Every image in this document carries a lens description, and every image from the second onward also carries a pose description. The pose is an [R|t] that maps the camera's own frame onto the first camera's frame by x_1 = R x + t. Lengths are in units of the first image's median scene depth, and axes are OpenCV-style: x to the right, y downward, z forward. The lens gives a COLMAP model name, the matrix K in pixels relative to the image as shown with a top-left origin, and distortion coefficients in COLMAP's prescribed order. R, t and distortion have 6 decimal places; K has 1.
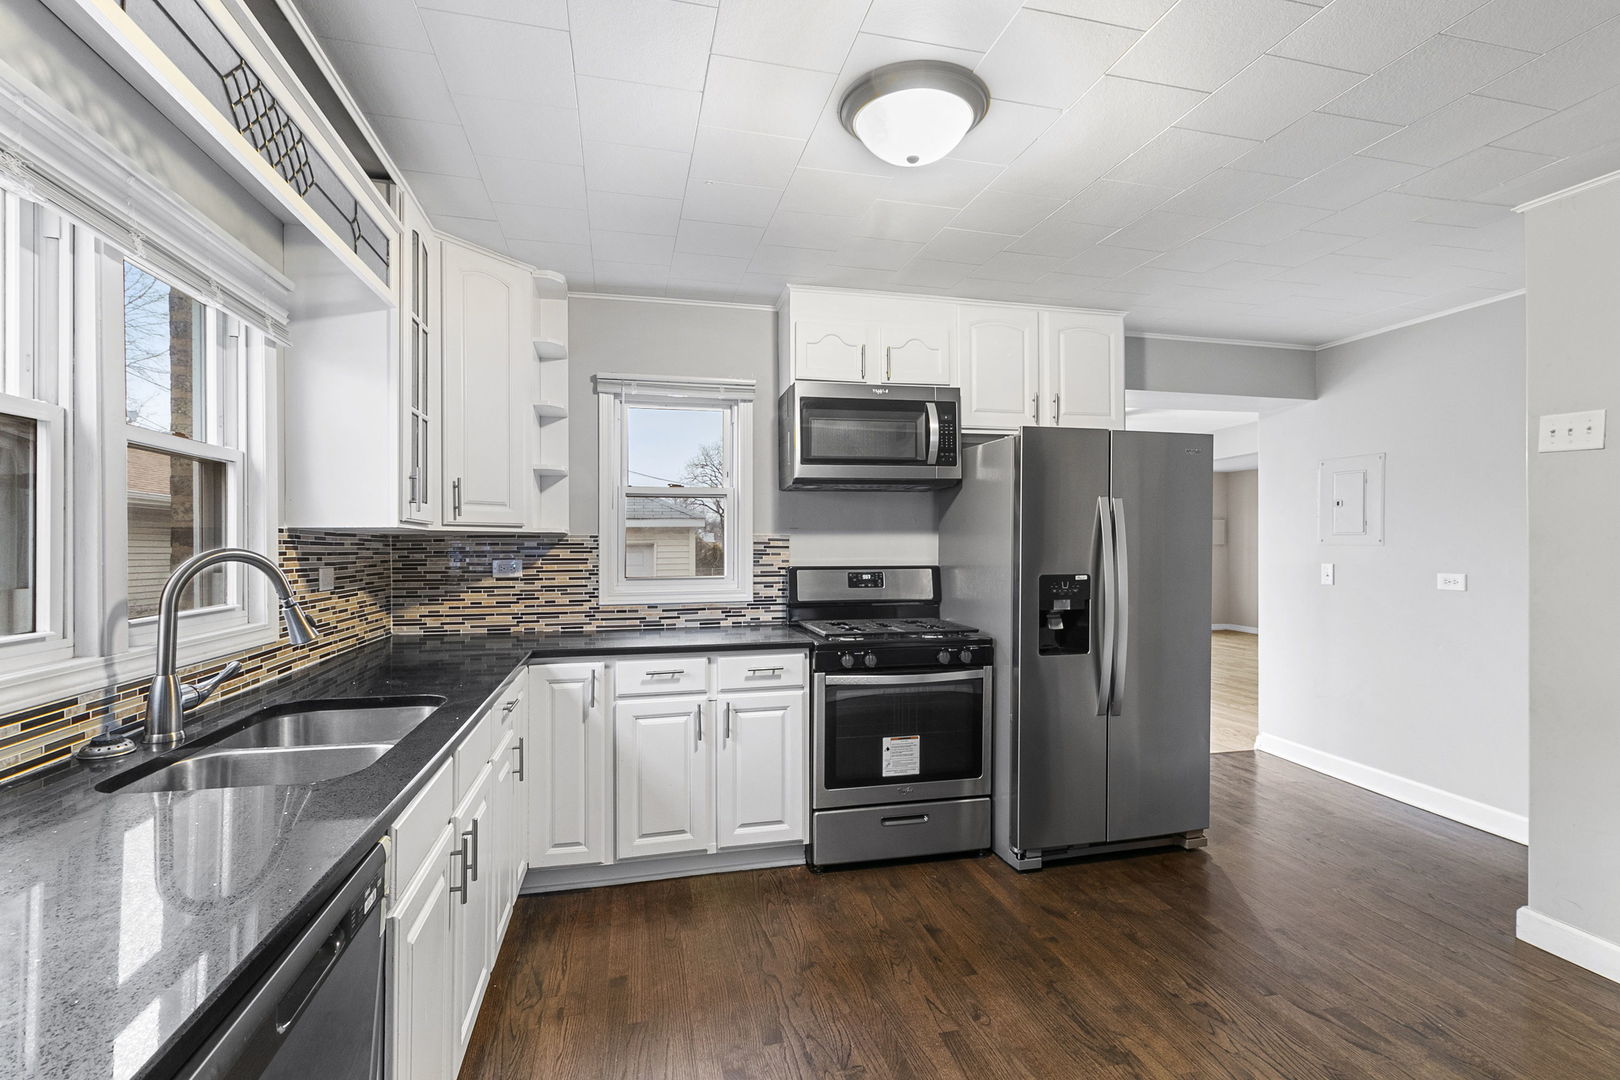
lens RADIAL K [[749.2, 0, 811.9], [0, 749.2, 545.3], [0, 0, 1]] dist [0.002531, 0.000994]
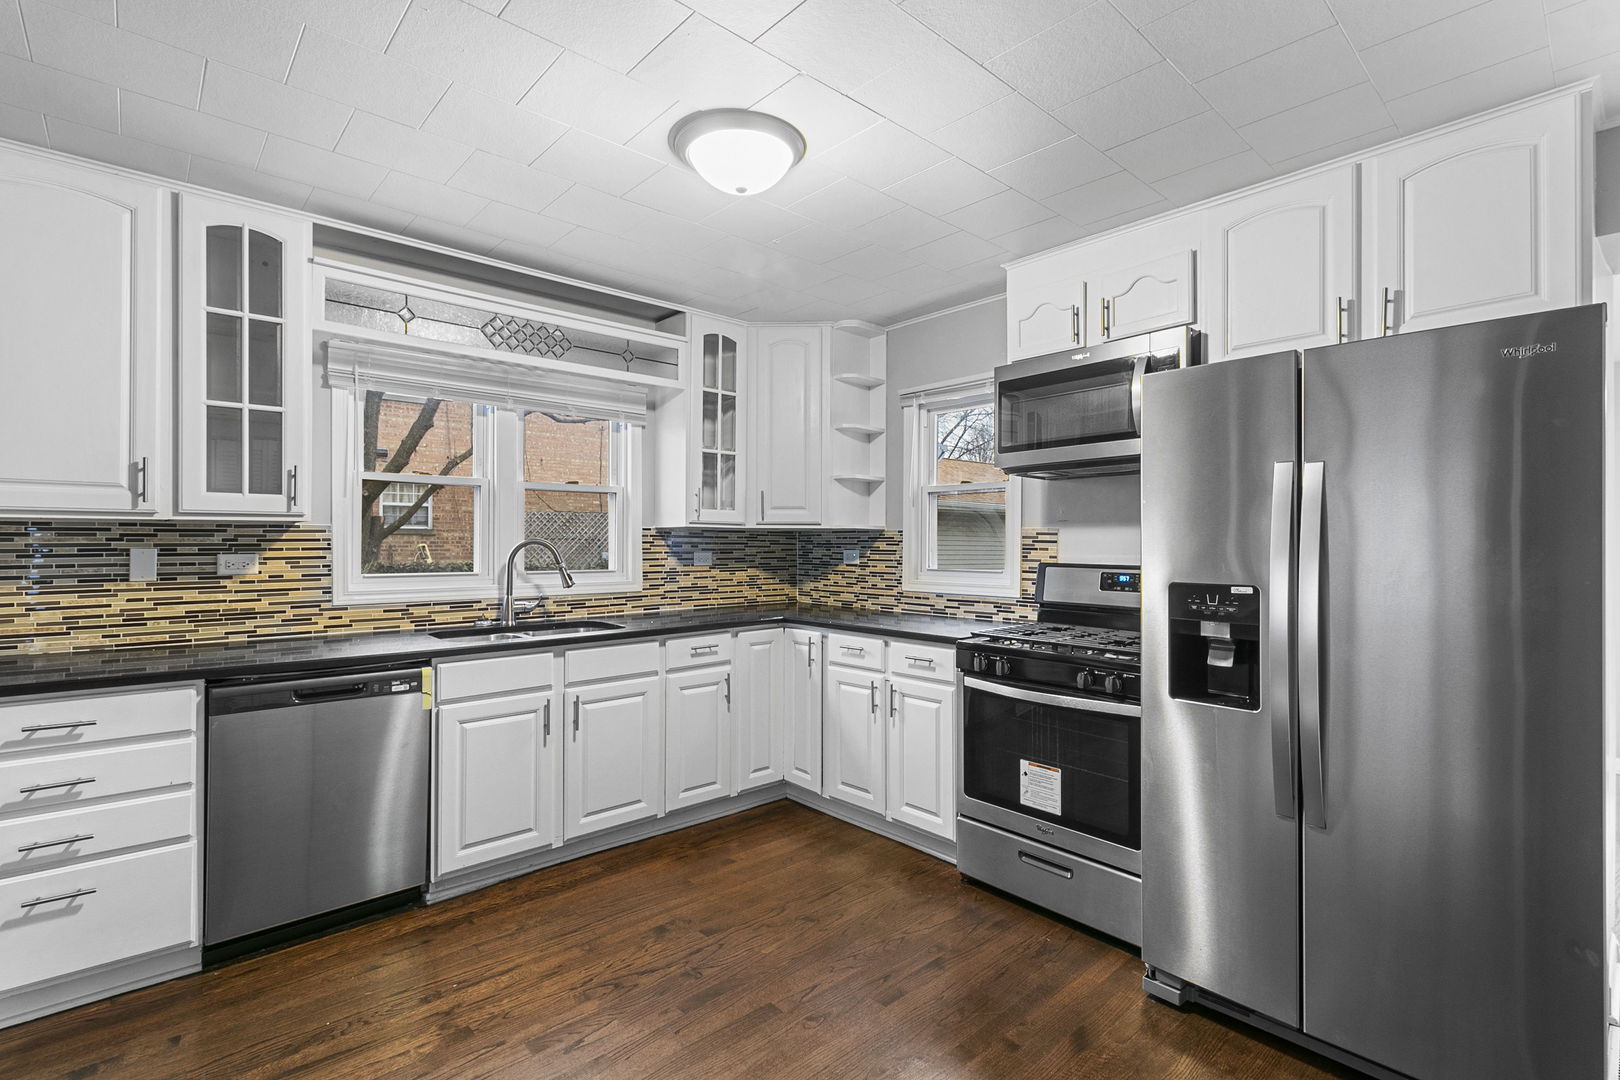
lens RADIAL K [[749.2, 0, 809.5], [0, 749.2, 533.2], [0, 0, 1]] dist [0.002531, 0.000994]
pose [[0.471028, -0.004439, -0.882107, 0.686742], [-0.004760, 0.999960, -0.007573, 0.000430], [0.882106, 0.007766, 0.470988, 0.334774]]
